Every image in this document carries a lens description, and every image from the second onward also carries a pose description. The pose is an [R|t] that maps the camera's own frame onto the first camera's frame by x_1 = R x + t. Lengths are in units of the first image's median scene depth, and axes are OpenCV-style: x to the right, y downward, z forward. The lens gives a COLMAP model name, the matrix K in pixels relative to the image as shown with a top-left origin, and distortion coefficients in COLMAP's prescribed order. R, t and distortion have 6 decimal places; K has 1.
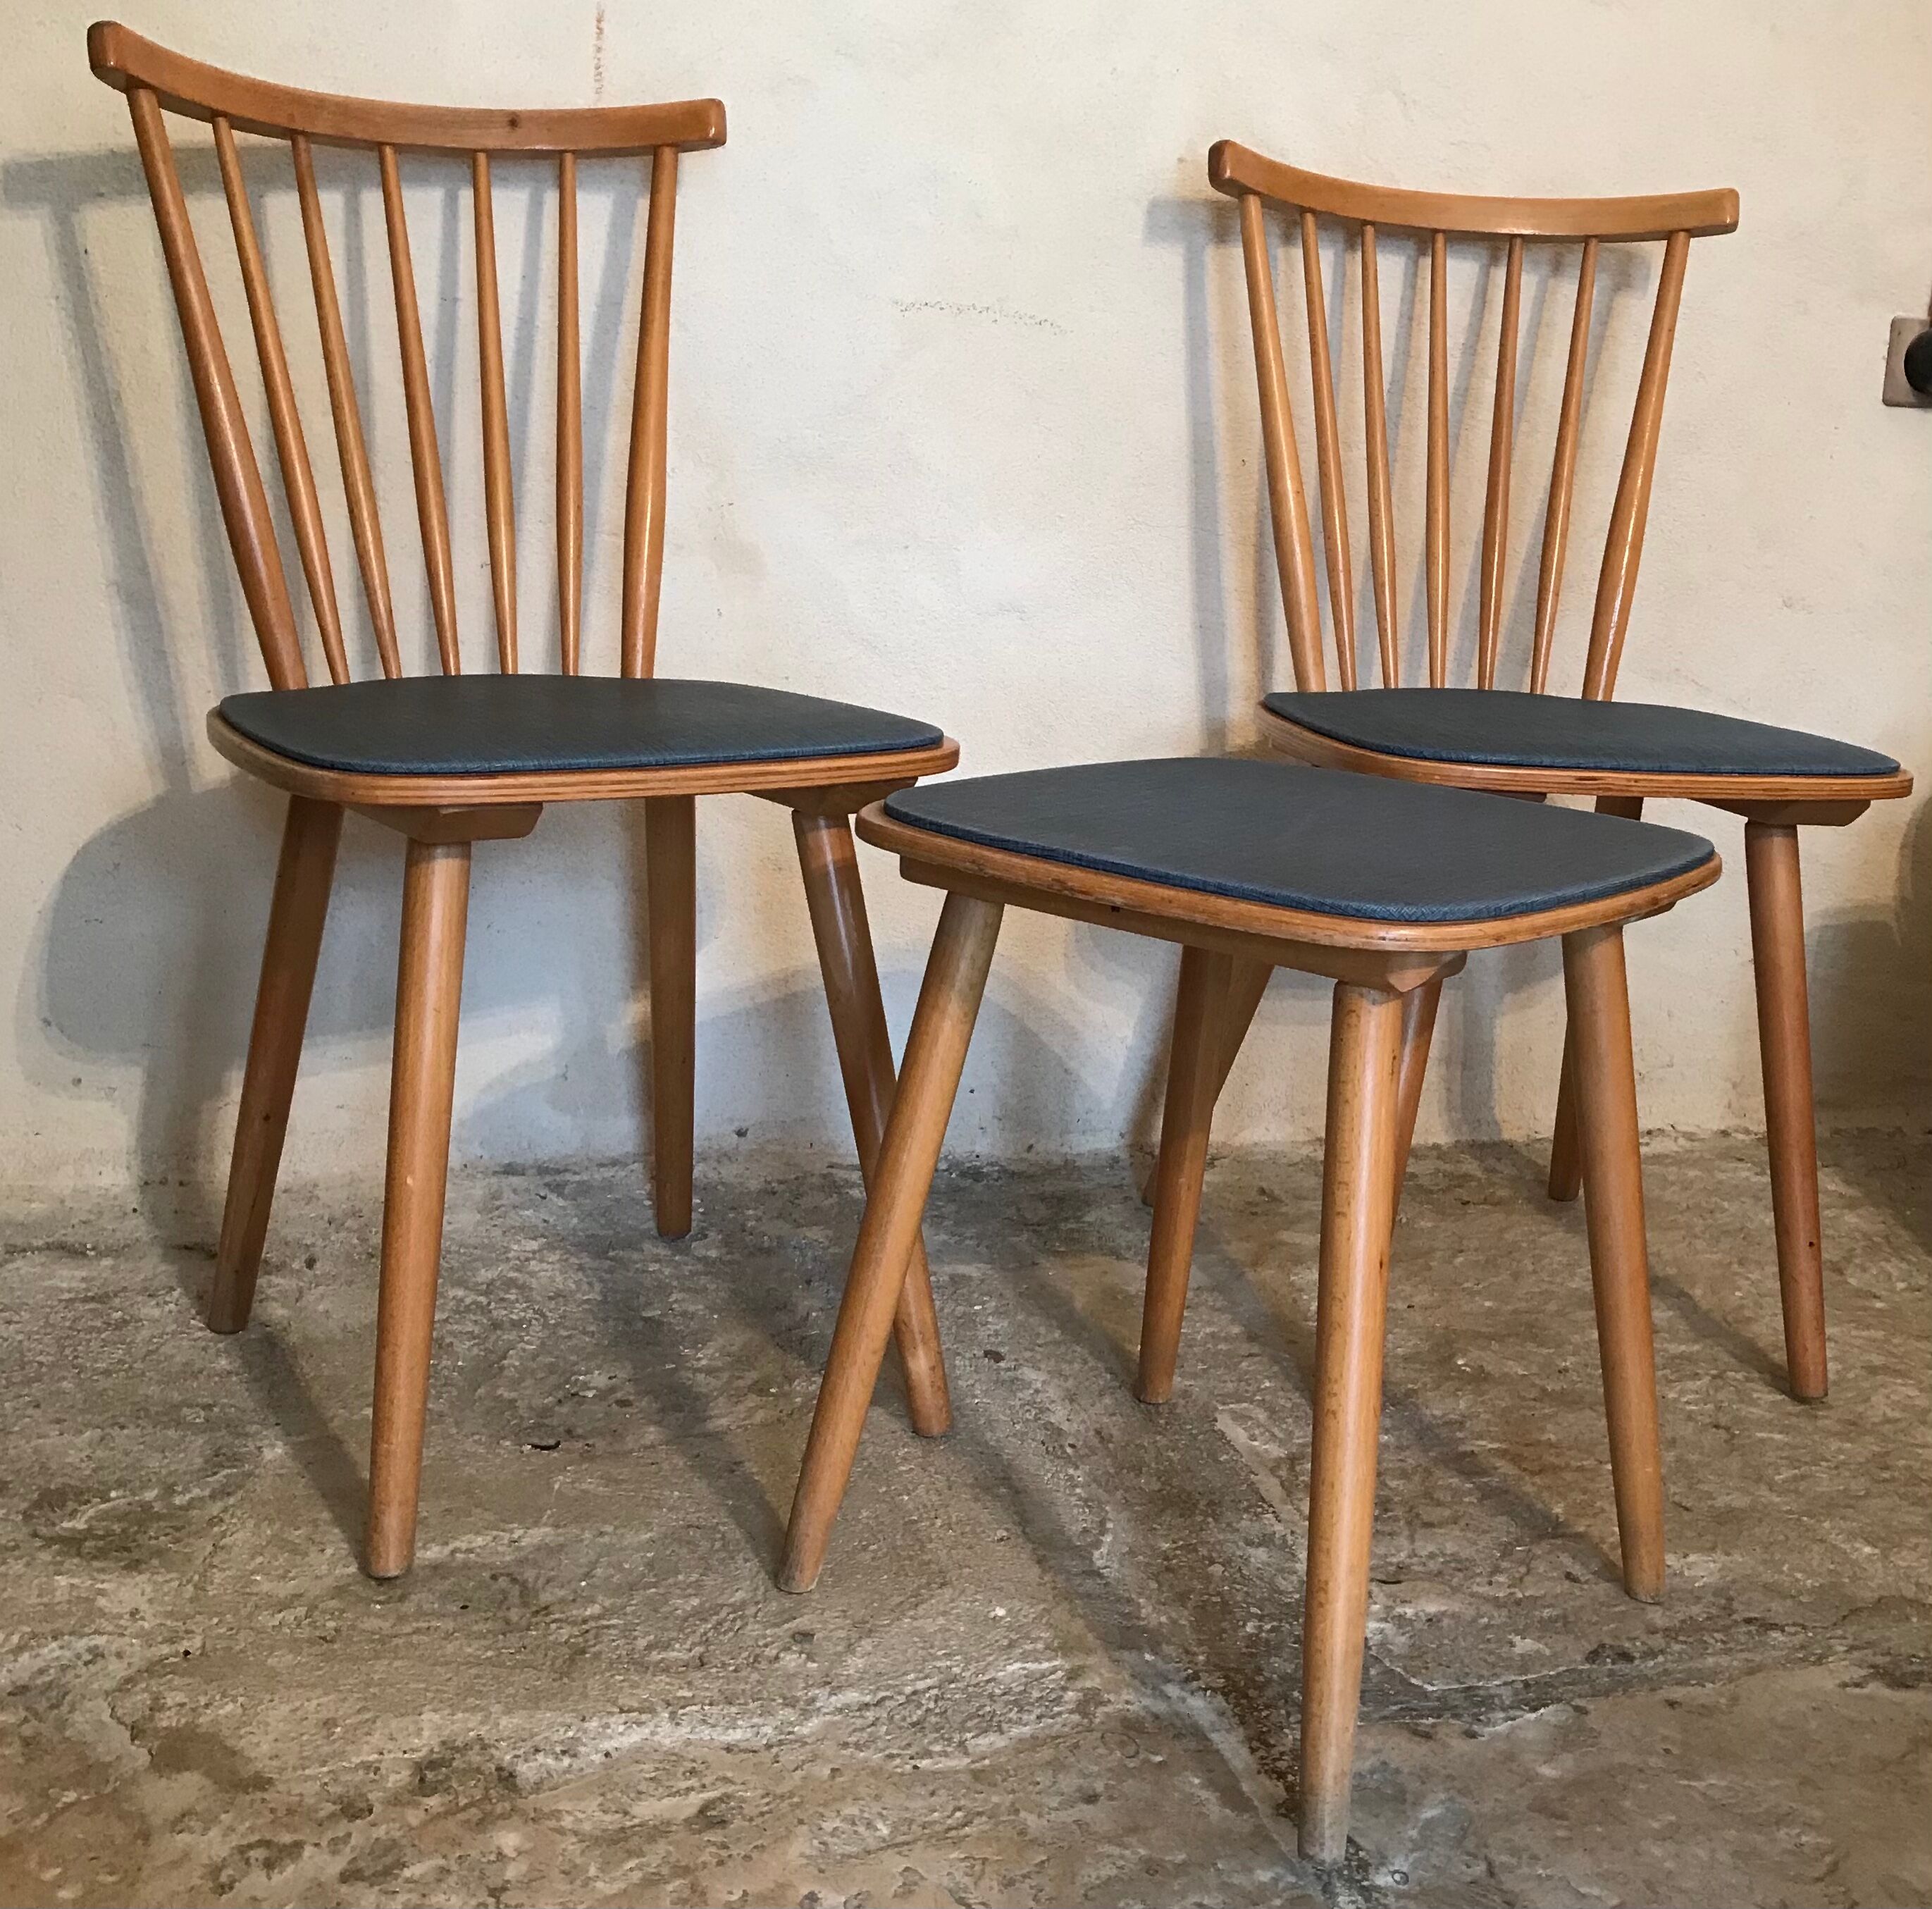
lens RADIAL K [[2304.3, 0, 1038.7], [0, 2304.3, 892.9], [0, 0, 1]] dist [0.012320, 0.000000]
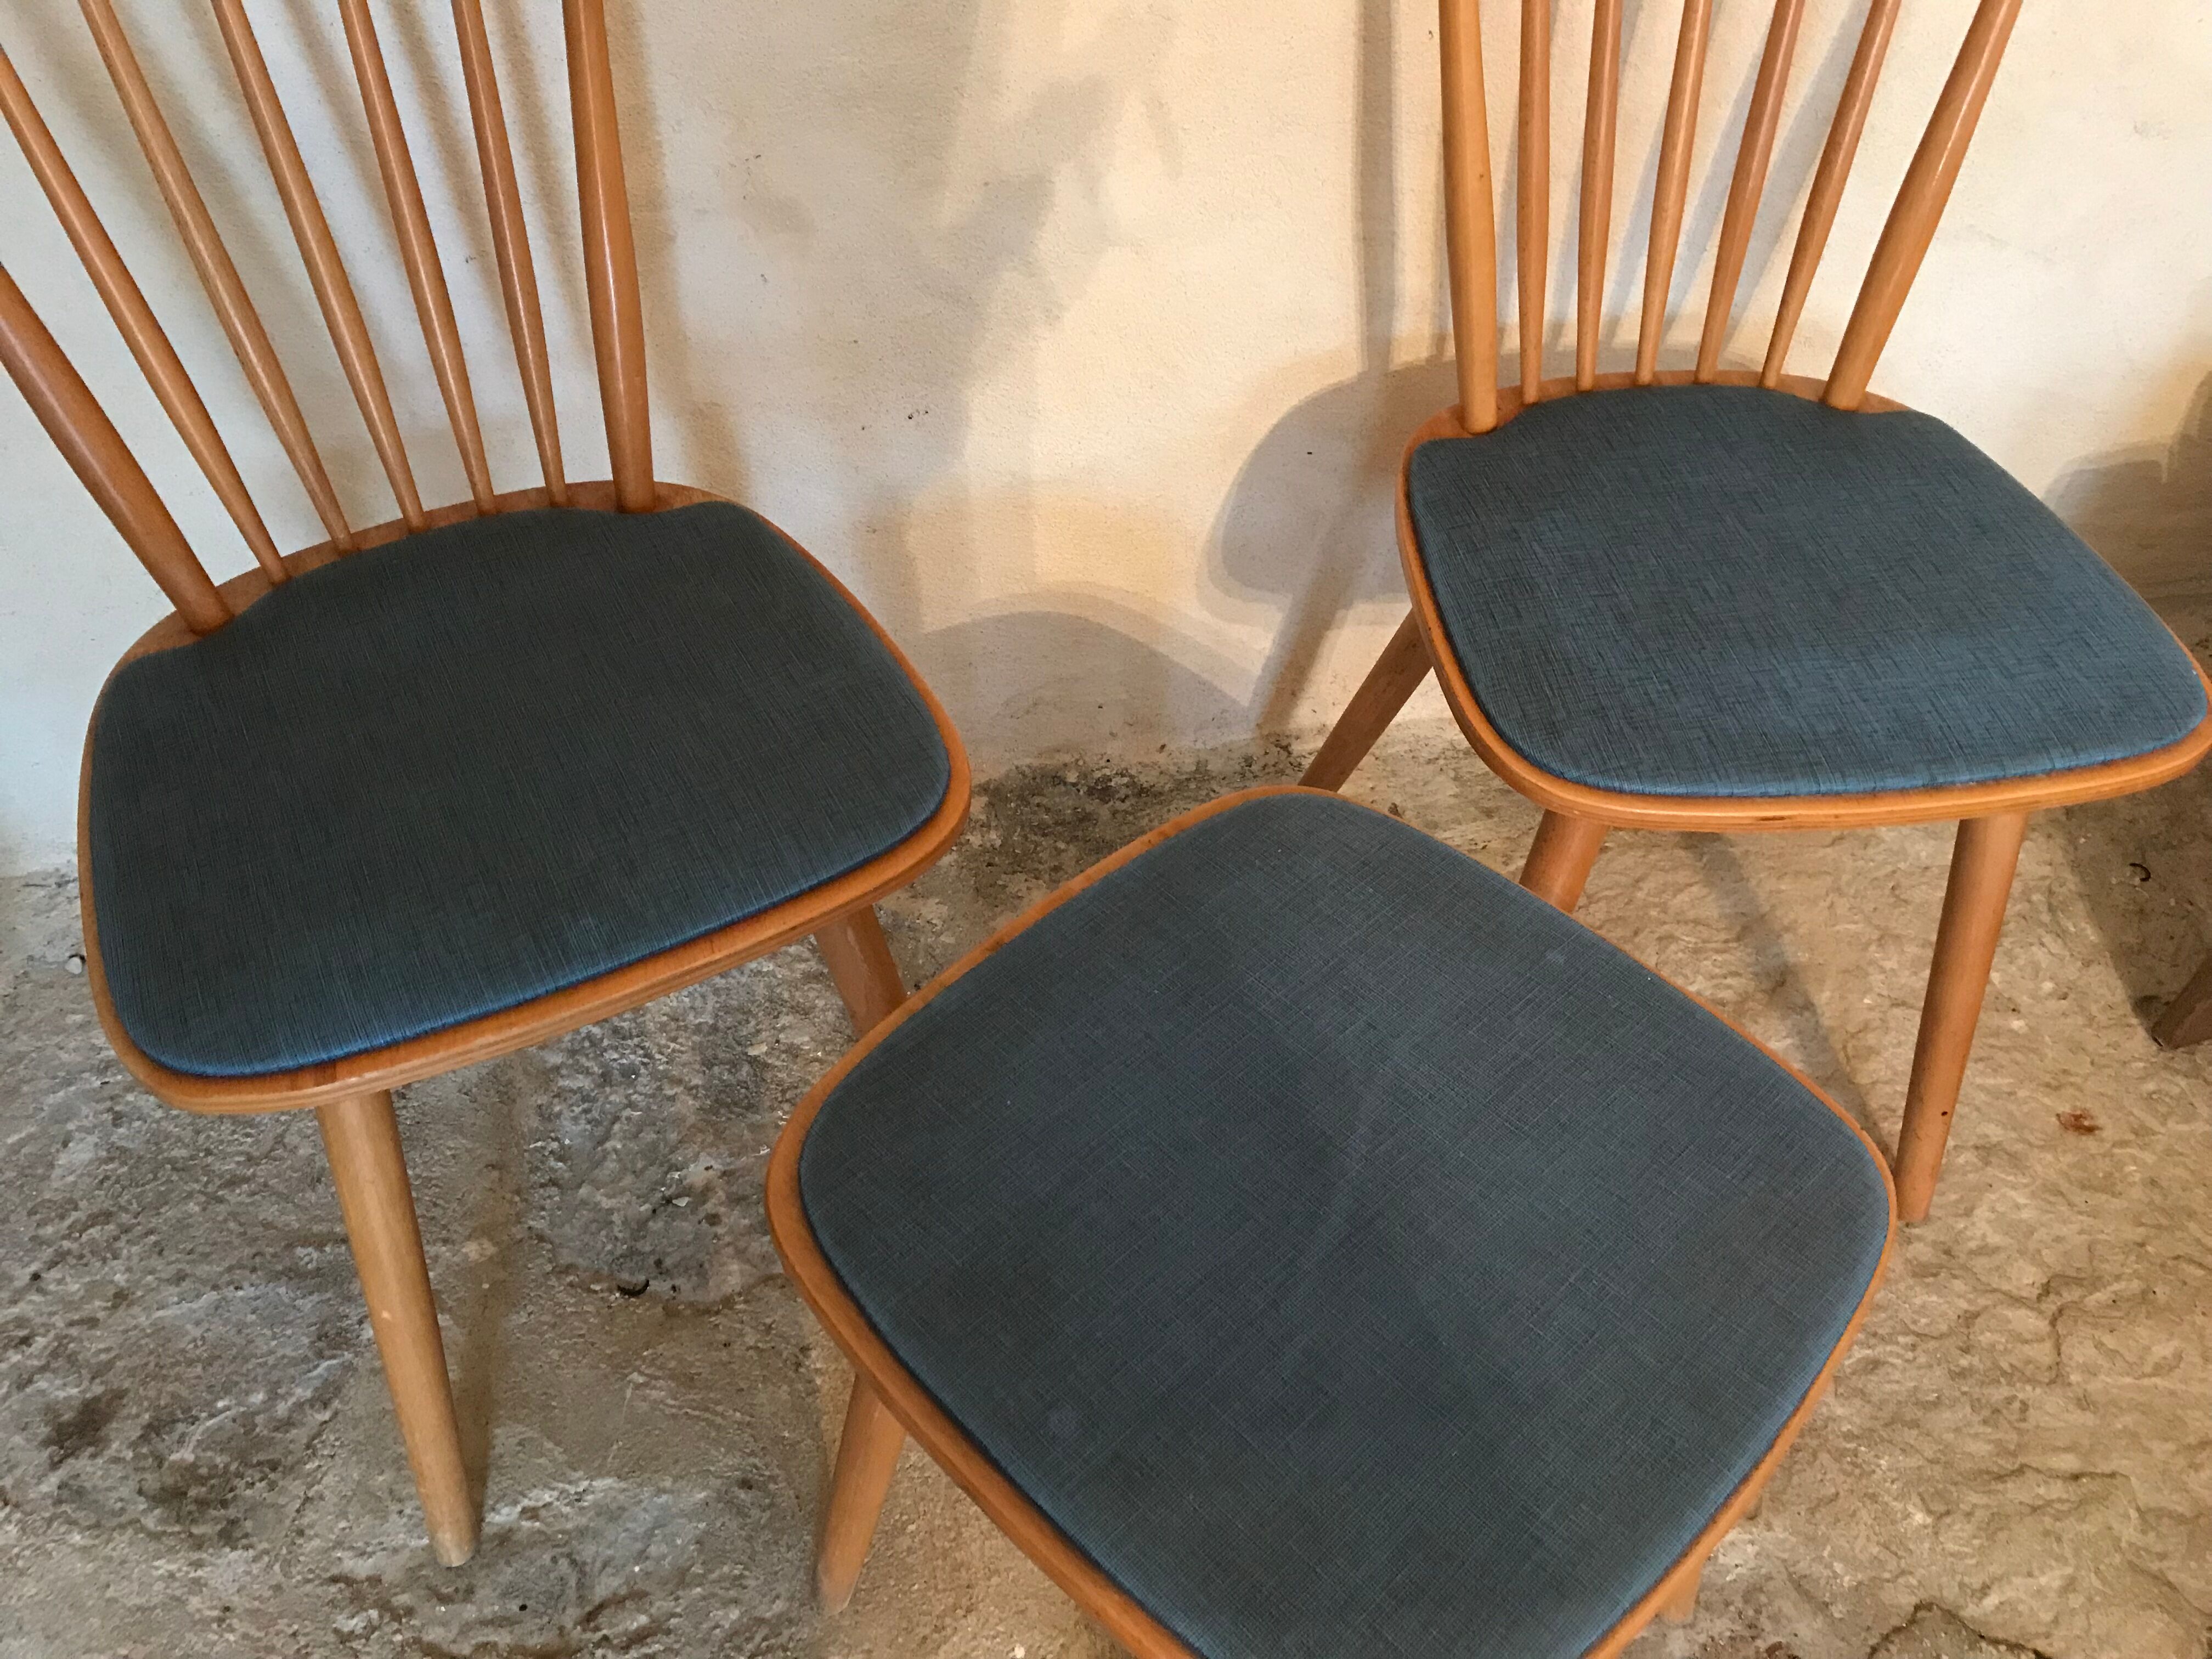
lens RADIAL K [[1790.4, 0, 1102.6], [0, 1790.4, 820.5], [0, 0, 1]] dist [0.022041, -0.007361]
pose [[0.992328, 0.051216, -0.112524, 0.085677], [0.018719, 0.837418, 0.546242, -0.412054], [0.122206, -0.544158, 0.830035, 0.495942]]
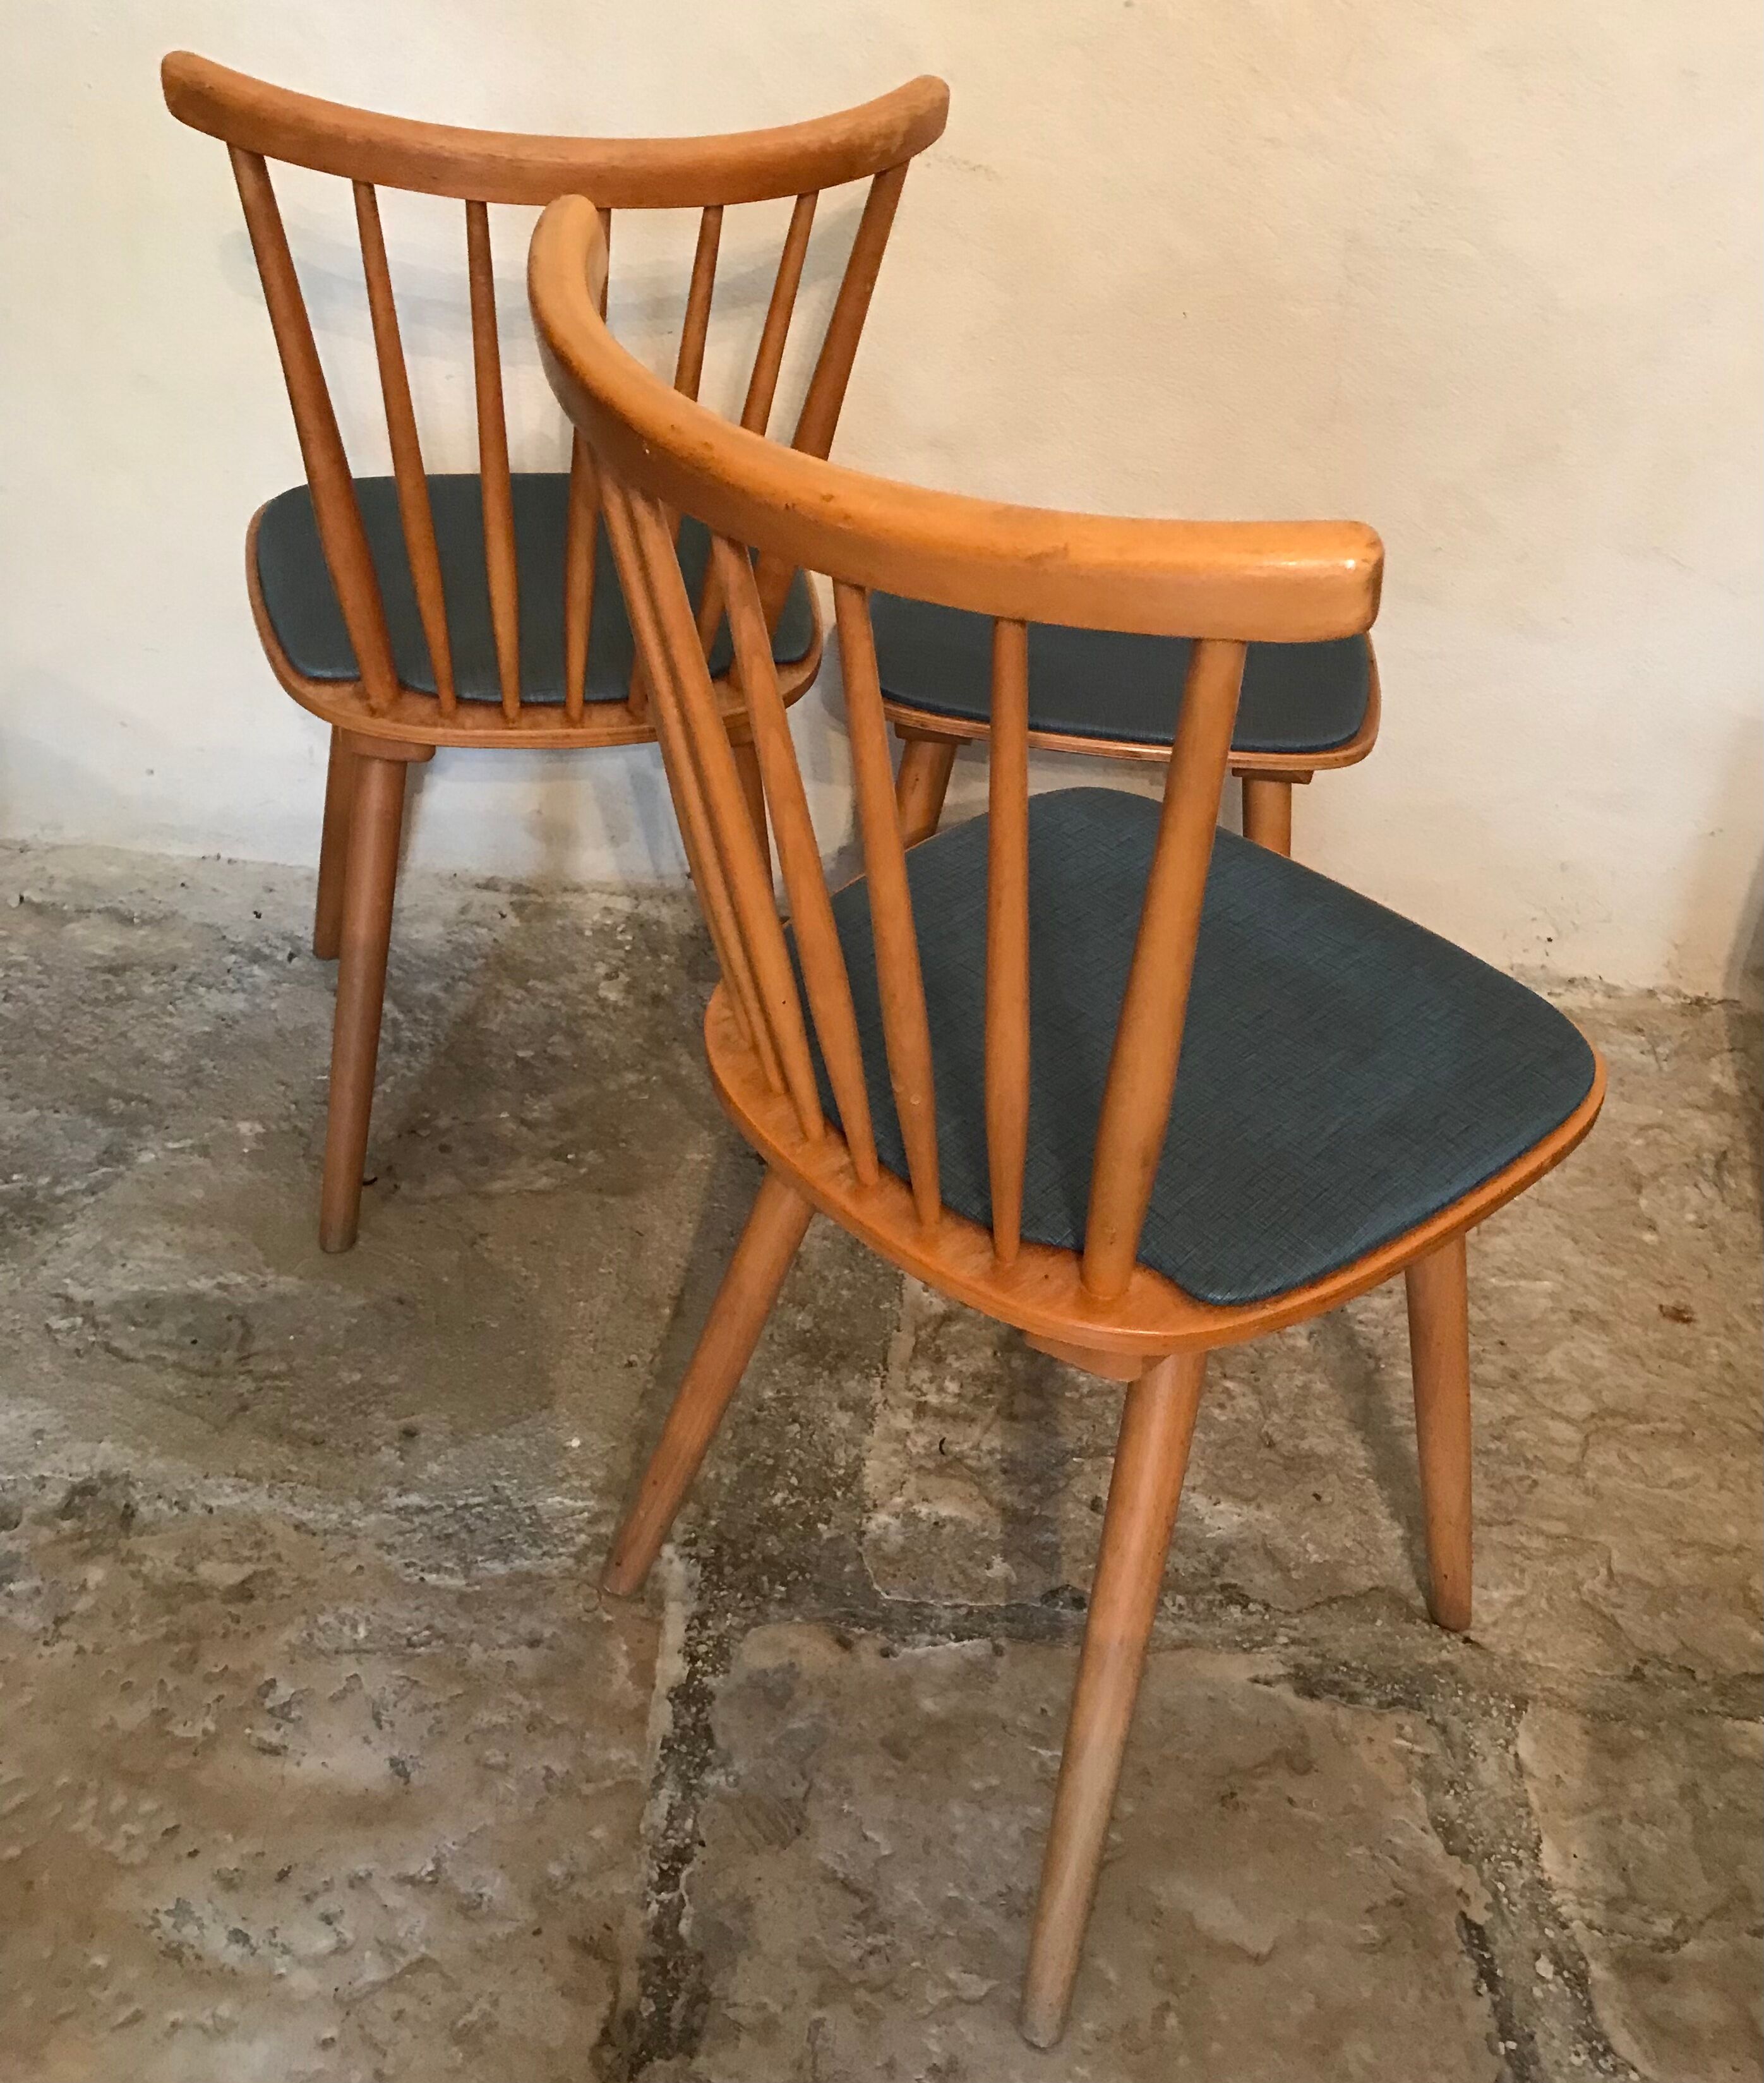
lens RADIAL K [[2061.0, 0, 957.1], [0, 2061.0, 903.1], [0, 0, 1]] dist [0.019051, 0.000000]
pose [[0.949432, 0.170105, -0.263901, 0.381901], [-0.090693, 0.953273, 0.288175, -0.268853], [0.300590, -0.249669, 0.920495, 0.121406]]
